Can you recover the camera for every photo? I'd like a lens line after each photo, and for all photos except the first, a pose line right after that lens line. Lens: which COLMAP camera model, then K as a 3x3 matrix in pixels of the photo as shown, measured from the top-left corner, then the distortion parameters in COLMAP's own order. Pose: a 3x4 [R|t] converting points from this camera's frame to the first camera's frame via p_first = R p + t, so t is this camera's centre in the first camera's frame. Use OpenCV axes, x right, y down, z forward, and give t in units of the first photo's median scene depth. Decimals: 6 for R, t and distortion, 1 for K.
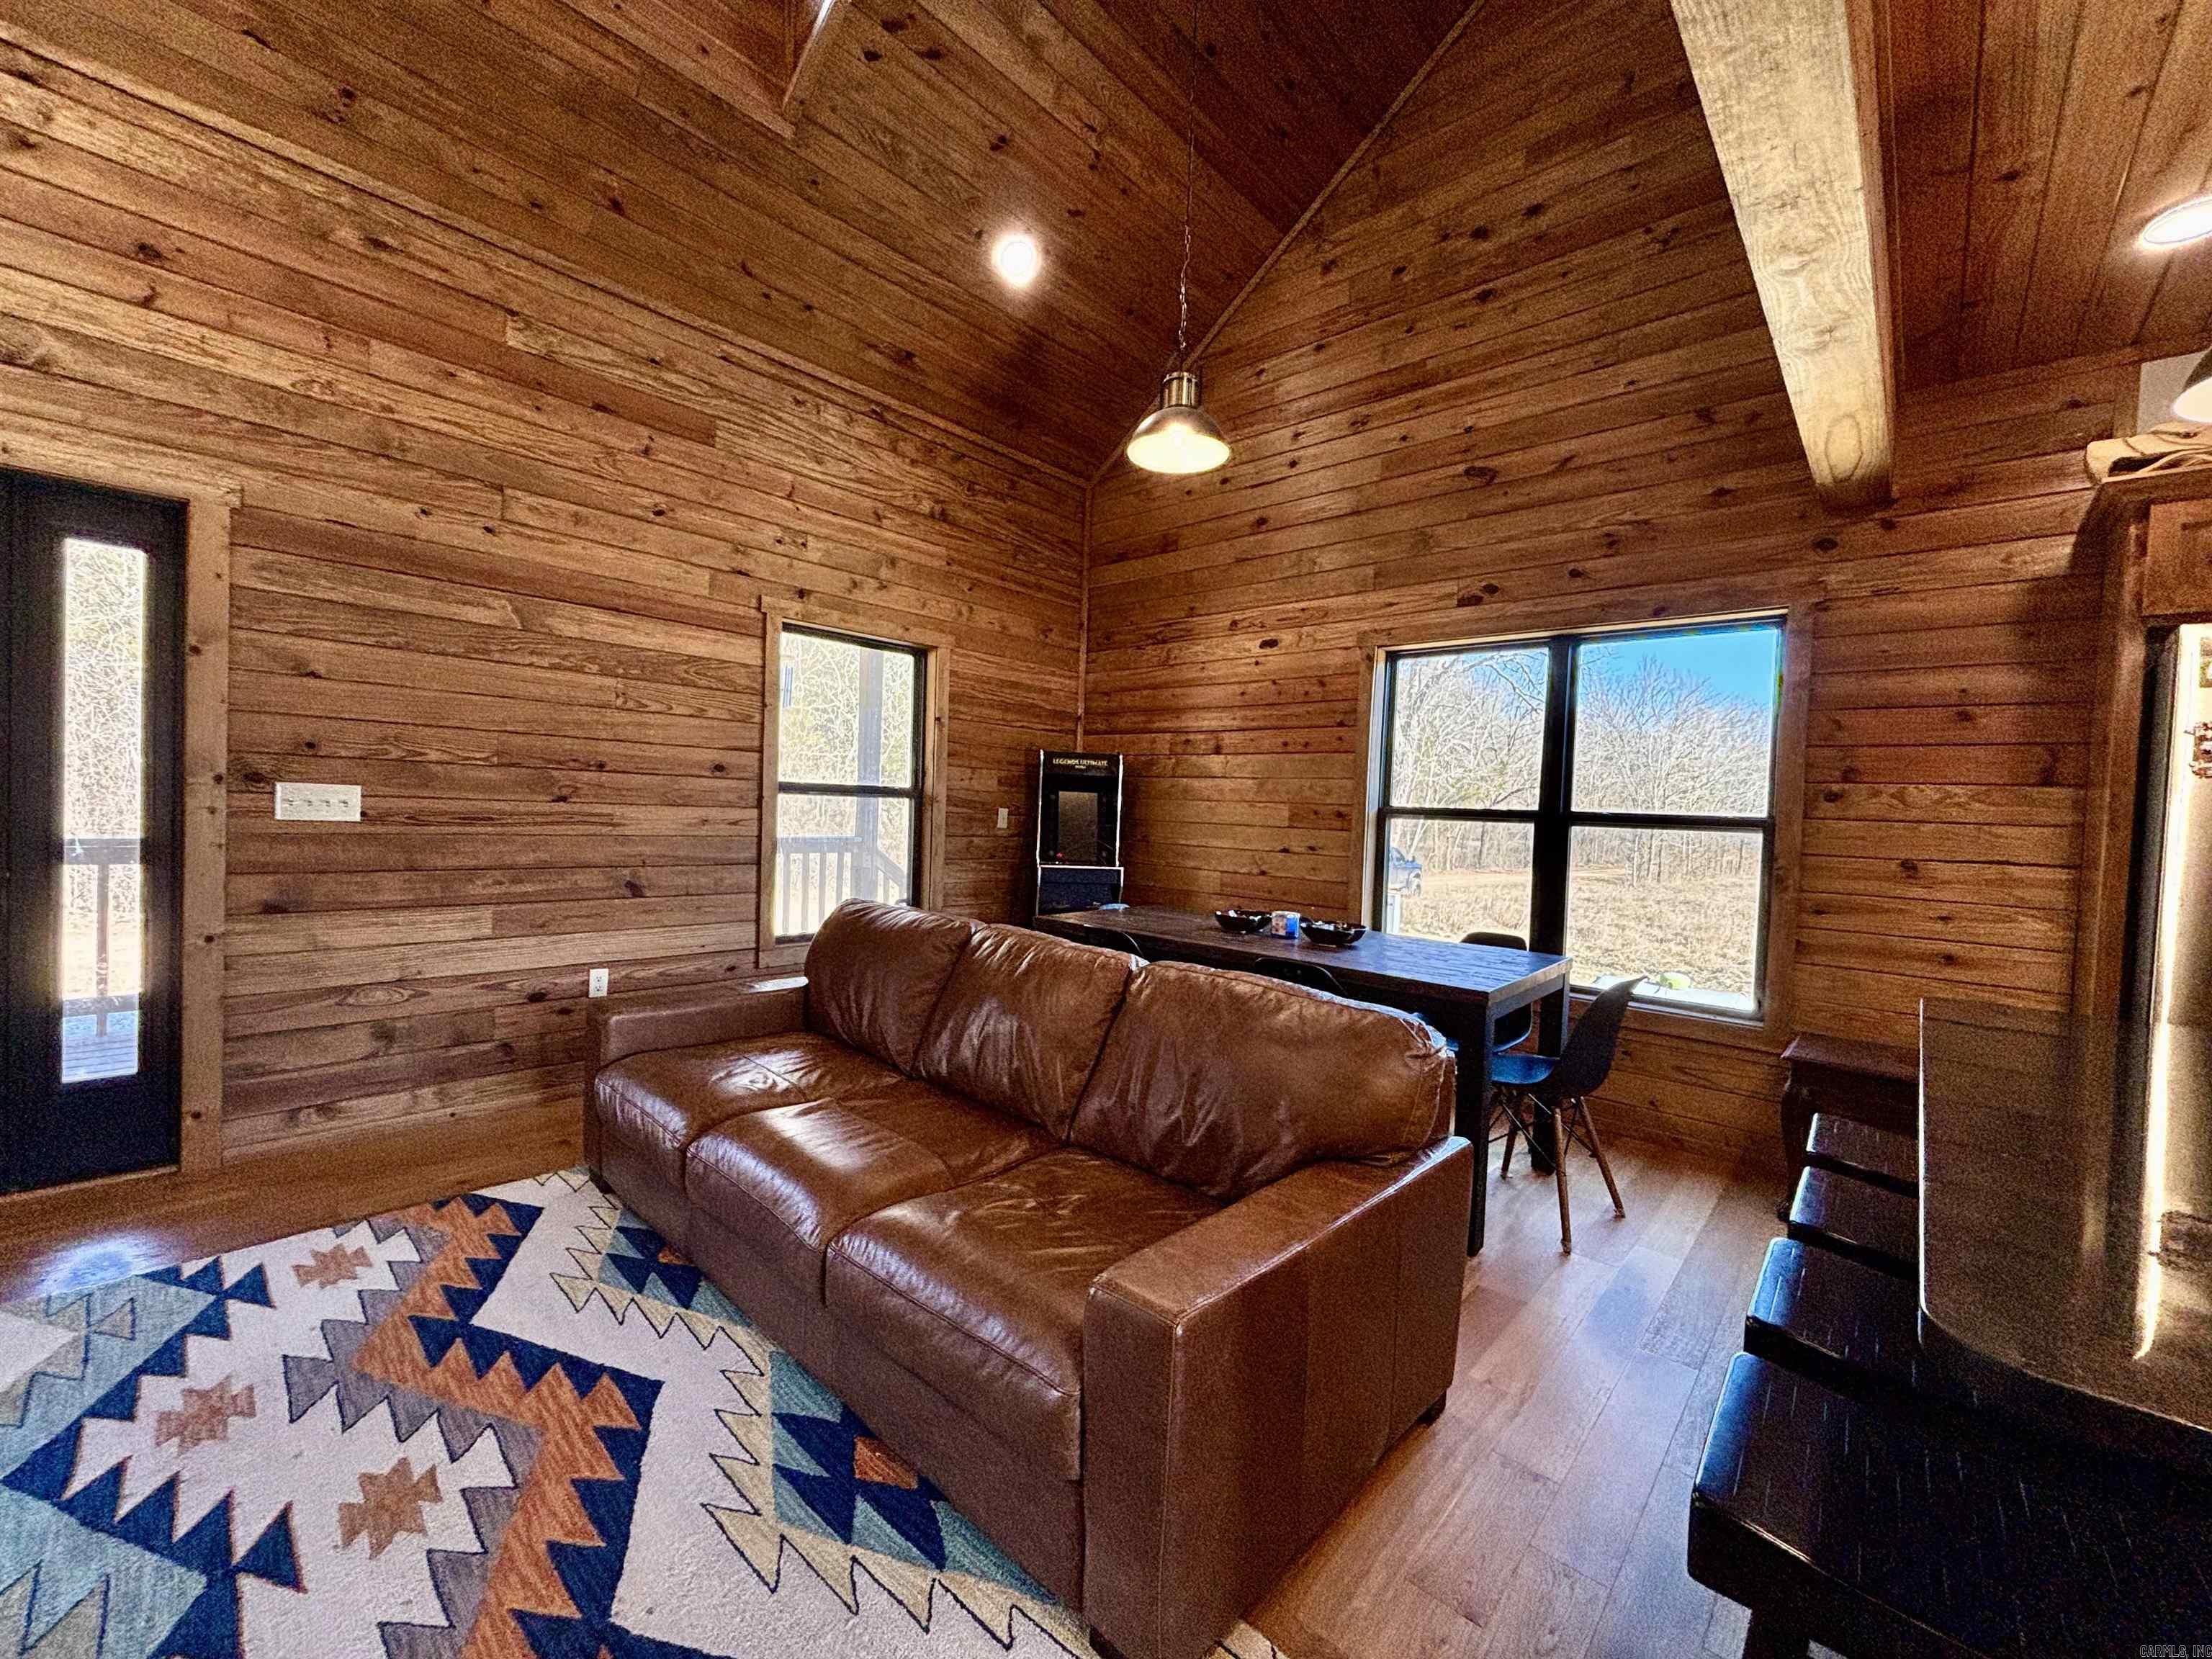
lens RADIAL K [[889.9, 0, 1107.9], [0, 889.9, 844.3], [0, 0, 1]] dist [-0.003663, -0.000126]
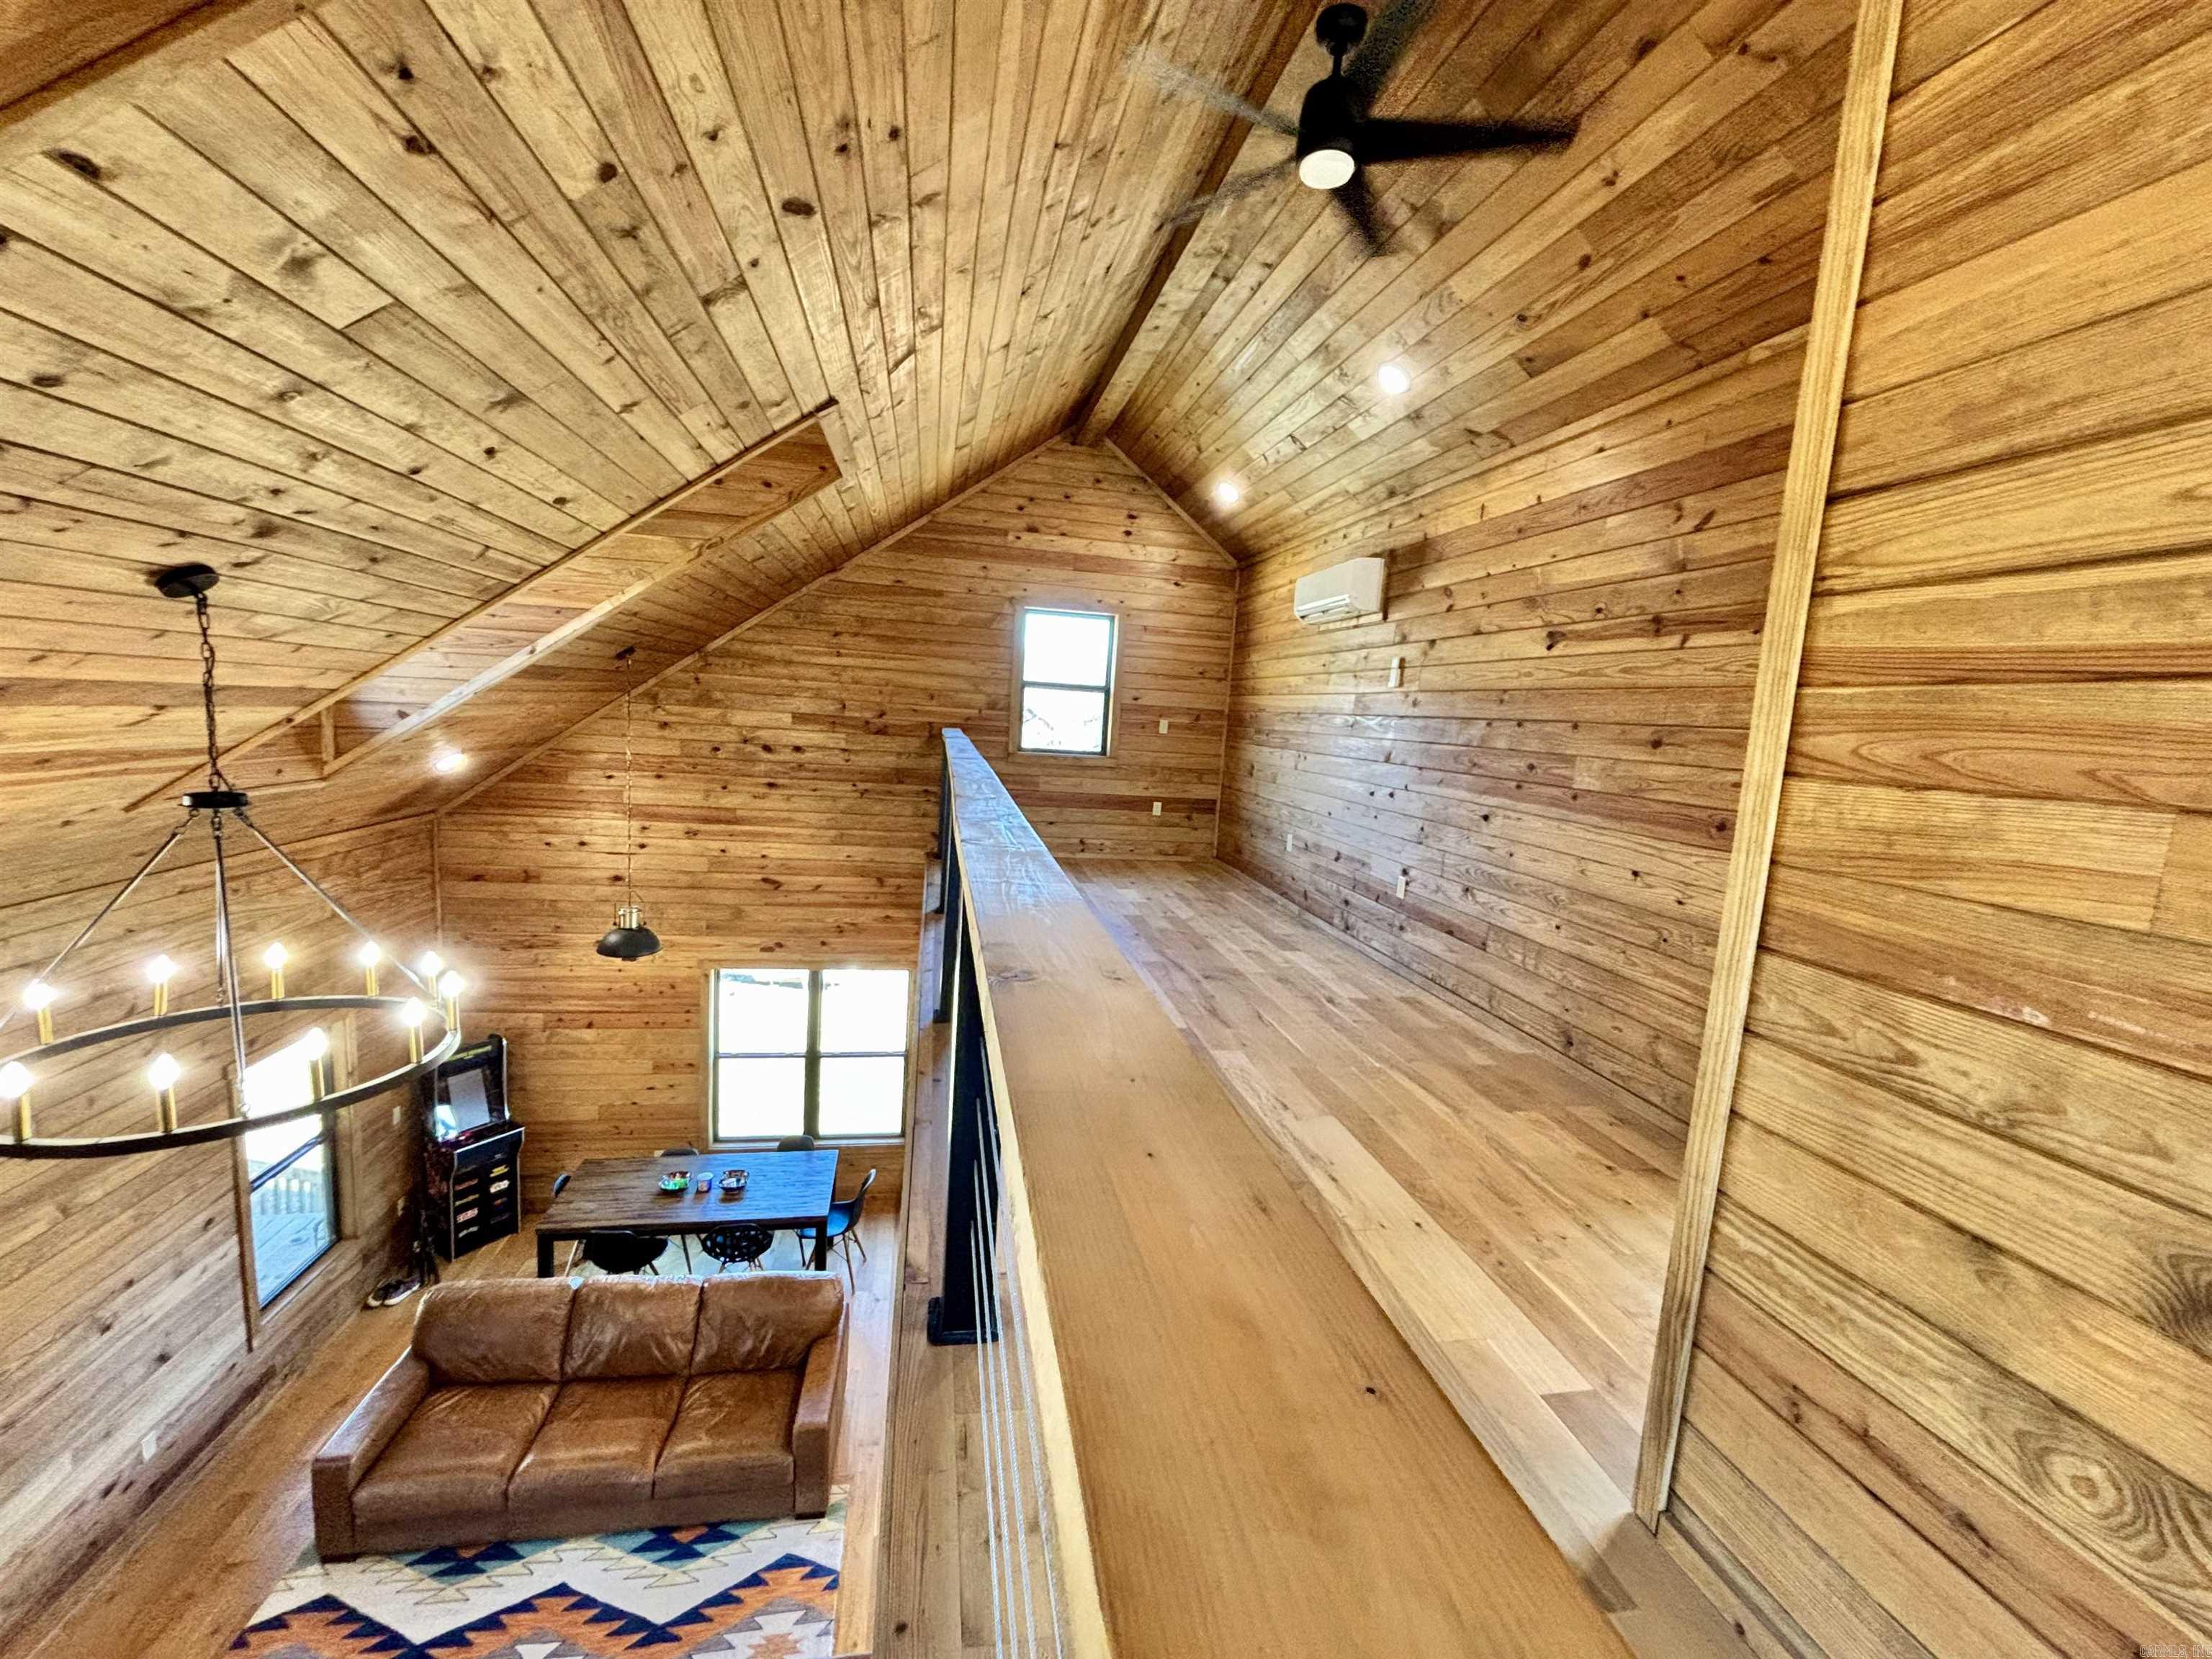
lens RADIAL K [[900.6, 0, 1106.0], [0, 900.6, 829.5], [0, 0, 1]] dist [0.002630, 0.000075]
pose [[0.596431, -0.099595, 0.796461, -0.696826], [-0.010224, 0.991249, 0.131608, -0.856600], [-0.802599, -0.086638, 0.590194, -0.693637]]
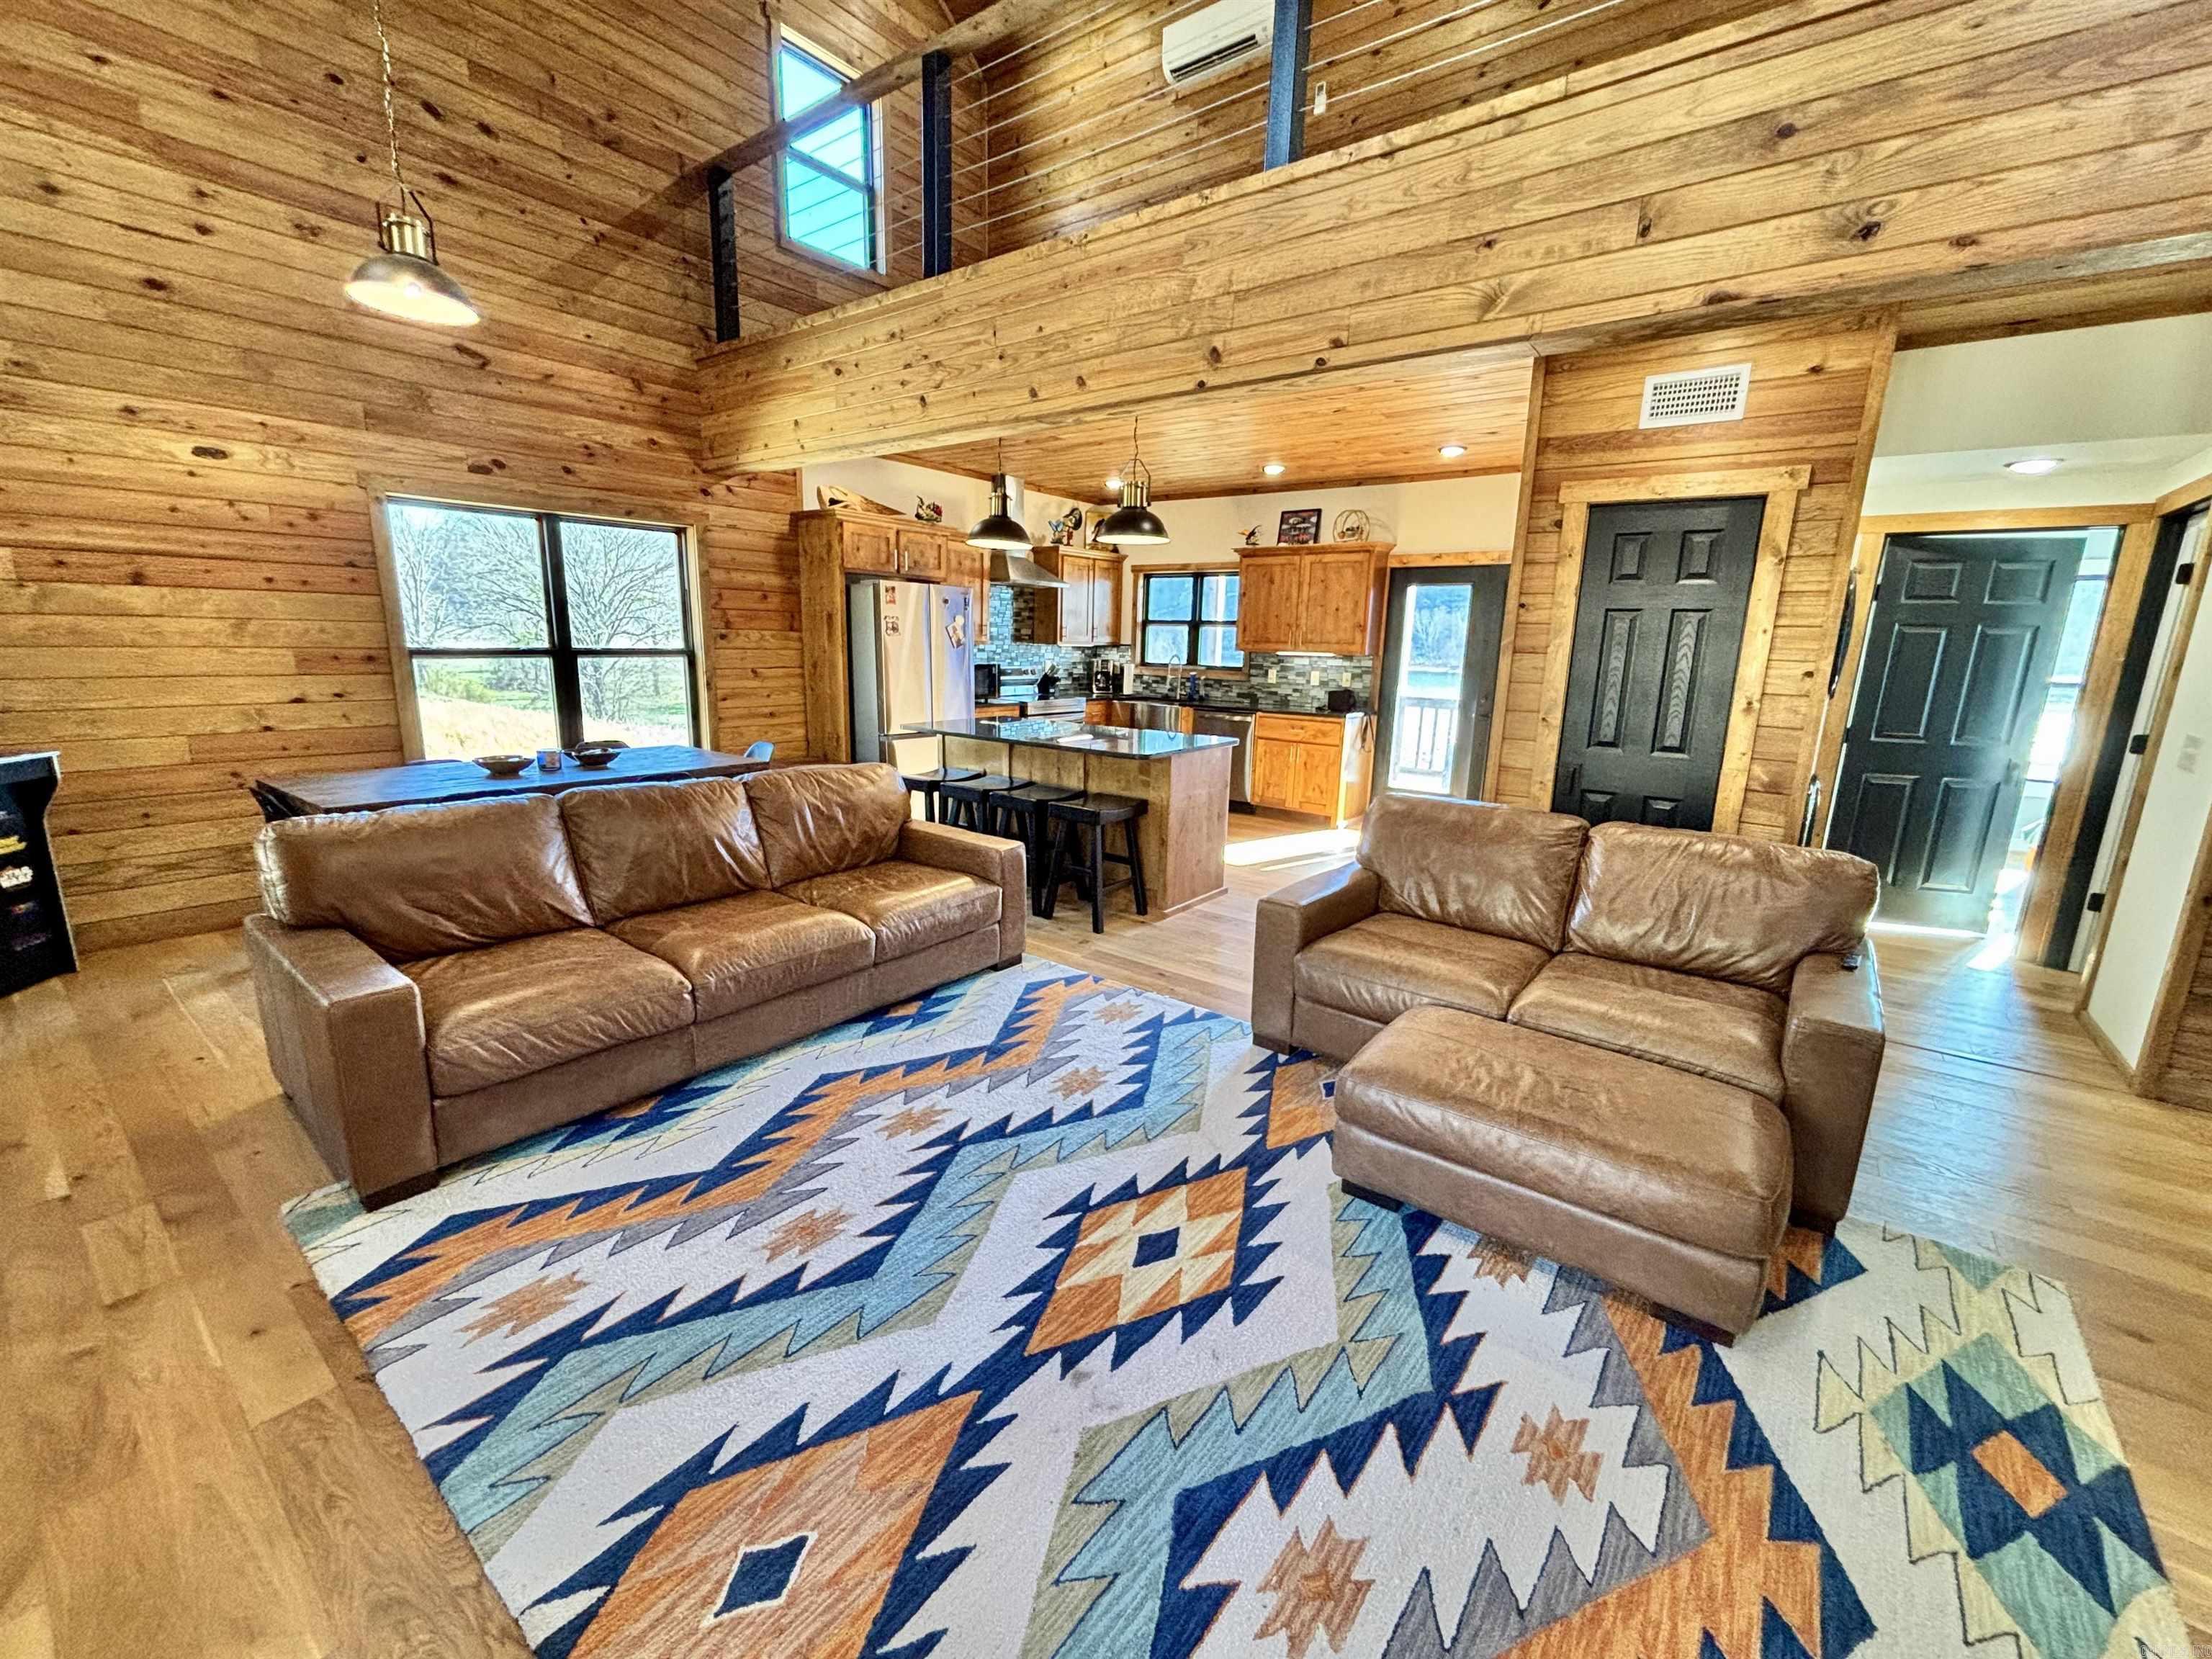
lens RADIAL K [[901.5, 0, 1106.0], [0, 901.5, 829.5], [0, 0, 1]] dist [0.000032, 0.000434]
pose [[-0.085899, -0.248822, 0.964733, -1.045562], [0.013170, 0.967943, 0.250823, -0.111721], [-0.996217, 0.034250, -0.079868, 0.319400]]
